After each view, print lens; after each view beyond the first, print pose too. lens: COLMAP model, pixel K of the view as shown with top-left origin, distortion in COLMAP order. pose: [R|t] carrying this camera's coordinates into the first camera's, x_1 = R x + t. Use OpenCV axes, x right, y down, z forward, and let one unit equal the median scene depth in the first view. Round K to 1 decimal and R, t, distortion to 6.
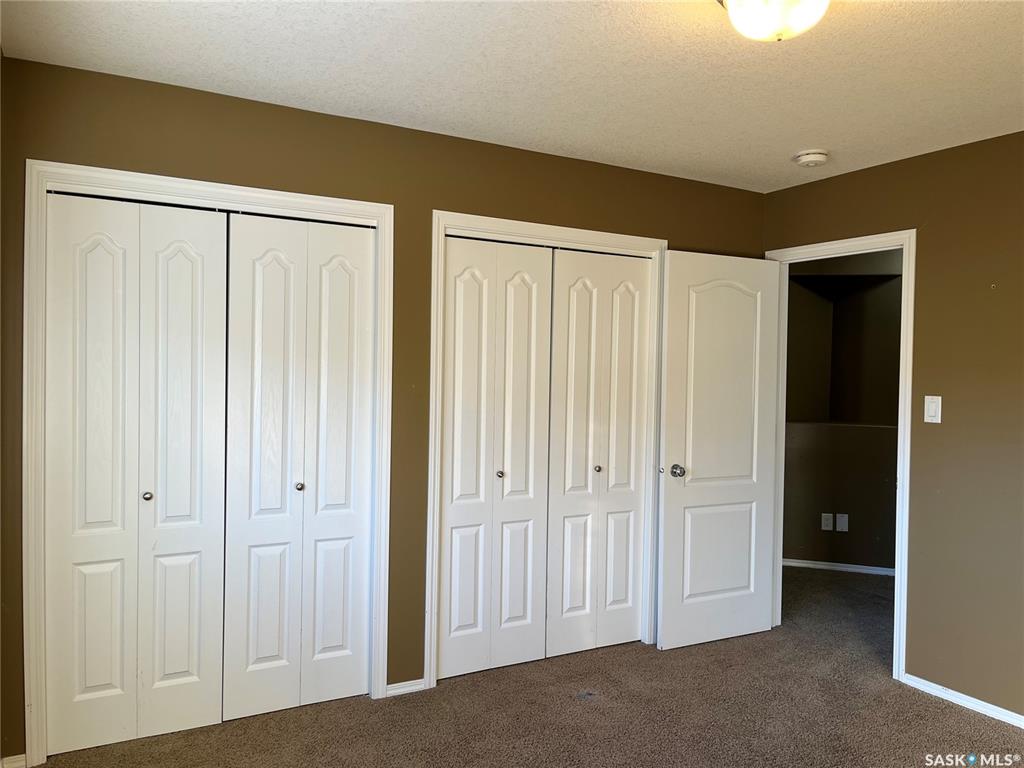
lens RADIAL K [[771.9, 0, 518.6], [0, 771.9, 385.5], [0, 0, 1]] dist [0.059966, -0.084218]
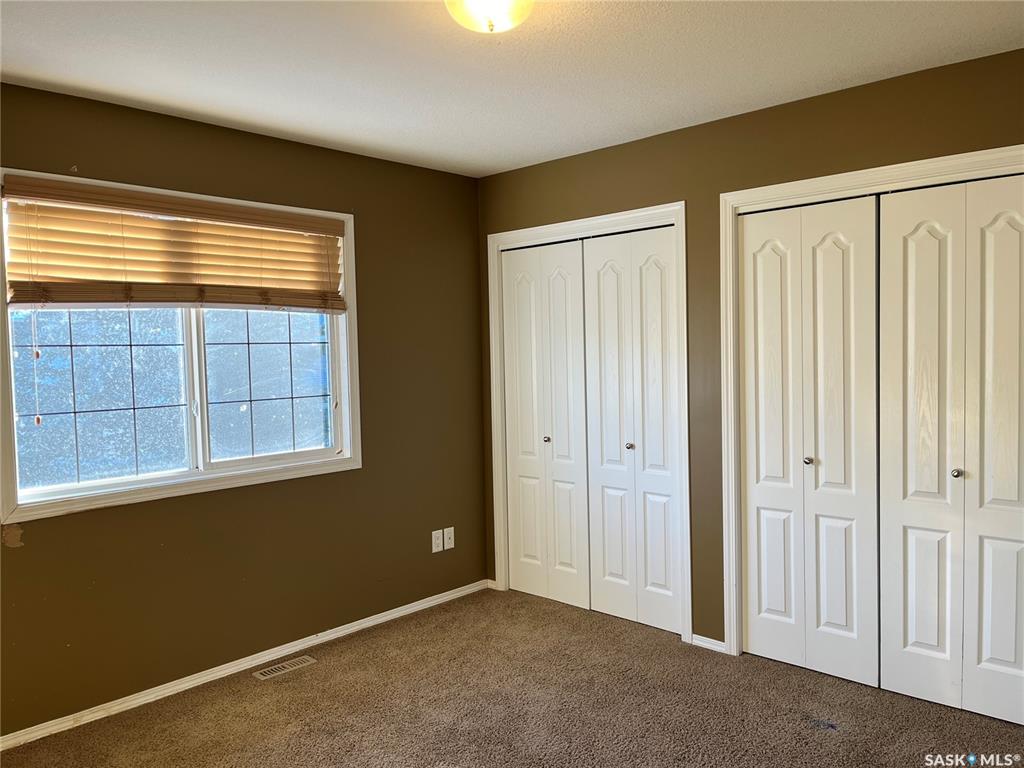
lens RADIAL K [[744.8, 0, 512.0], [0, 744.8, 384.0], [0, 0, 1]] dist [0.038390, -0.069648]
pose [[0.310176, 0.016905, -0.950529, 0.740445], [0.007783, 0.999763, 0.020320, 0.004074], [0.950647, -0.013701, 0.309971, 0.414902]]
